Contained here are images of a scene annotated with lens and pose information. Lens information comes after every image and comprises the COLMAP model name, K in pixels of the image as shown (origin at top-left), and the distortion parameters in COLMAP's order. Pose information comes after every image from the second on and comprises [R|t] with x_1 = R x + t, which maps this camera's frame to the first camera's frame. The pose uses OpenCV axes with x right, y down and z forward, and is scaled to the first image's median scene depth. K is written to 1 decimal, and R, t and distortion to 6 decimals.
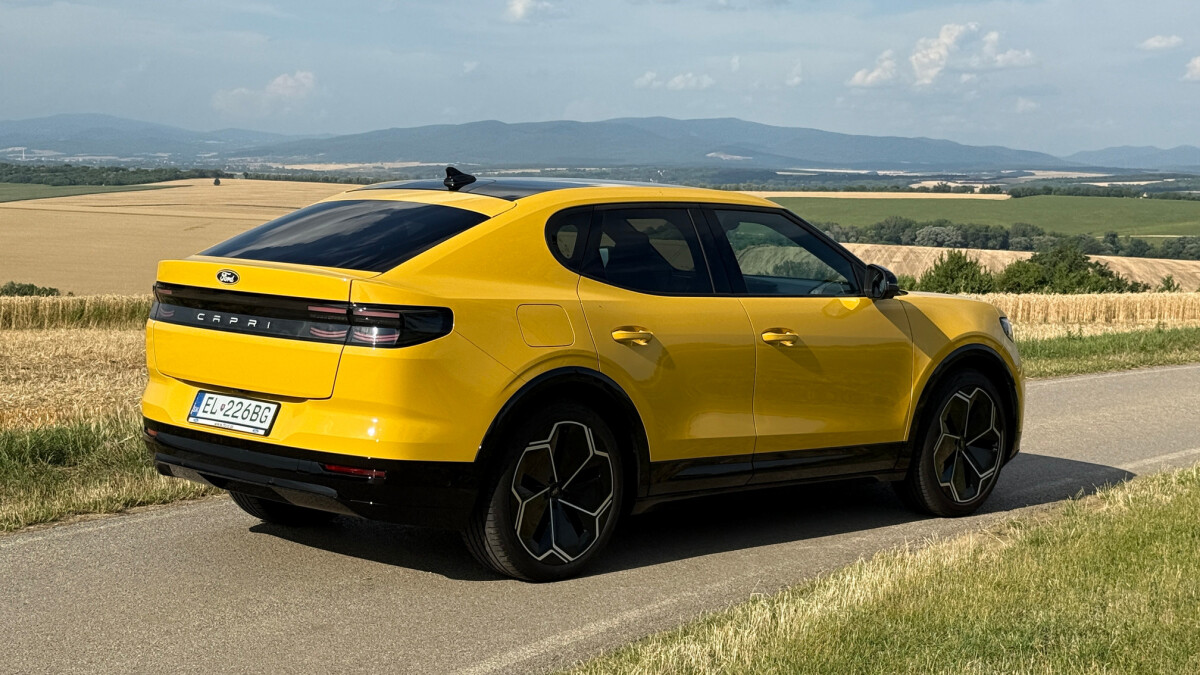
lens RADIAL K [[2085.3, 0, 606.4], [0, 2085.3, 340.6], [0, 0, 1]] dist [0.109778, 0.000000]
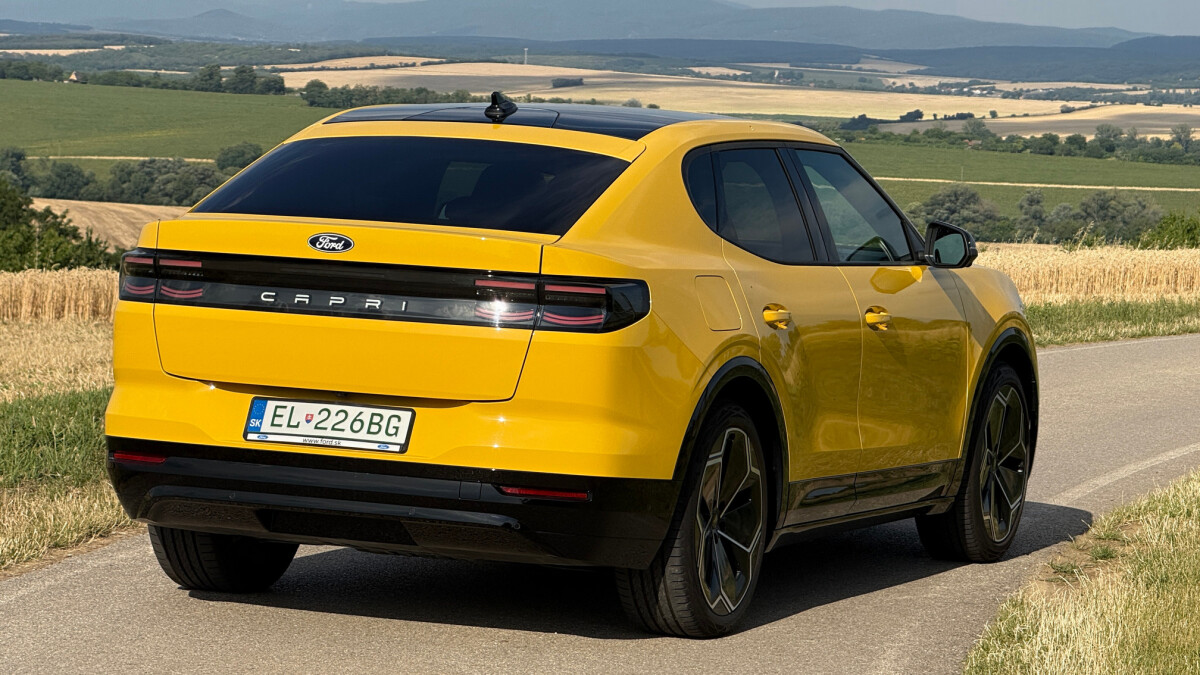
lens RADIAL K [[4340.2, 0, 598.7], [0, 4340.2, 337.9], [0, 0, 1]] dist [-0.087428, 0.000000]
pose [[0.925481, -0.012399, 0.378590, -0.660120], [0.015225, 0.999874, -0.004471, 0.011689], [-0.378487, 0.009901, 0.925554, -0.453992]]
